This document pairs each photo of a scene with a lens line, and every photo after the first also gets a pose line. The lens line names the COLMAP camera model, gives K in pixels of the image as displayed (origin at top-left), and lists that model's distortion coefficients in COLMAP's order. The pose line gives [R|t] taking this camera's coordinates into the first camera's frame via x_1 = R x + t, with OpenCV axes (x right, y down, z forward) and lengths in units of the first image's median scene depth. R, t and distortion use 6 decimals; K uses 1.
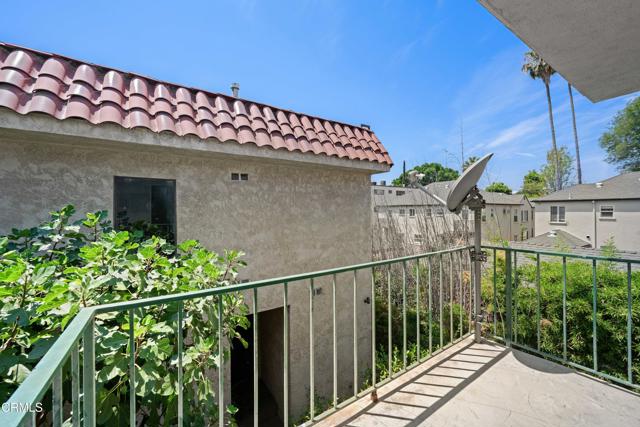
lens RADIAL K [[249.6, 0, 320.0], [0, 249.6, 213.5], [0, 0, 1]] dist [0.000850, -0.000057]
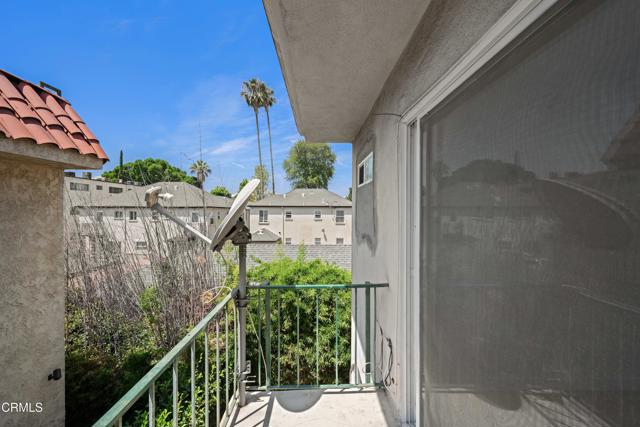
lens RADIAL K [[255.5, 0, 320.6], [0, 255.5, 213.2], [0, 0, 1]] dist [0.001461, 0.000249]
pose [[0.550569, 0.001099, 0.834789, 0.027645], [0.004670, 0.999979, -0.004396, -0.045799], [-0.834777, 0.006319, 0.550552, 0.128910]]
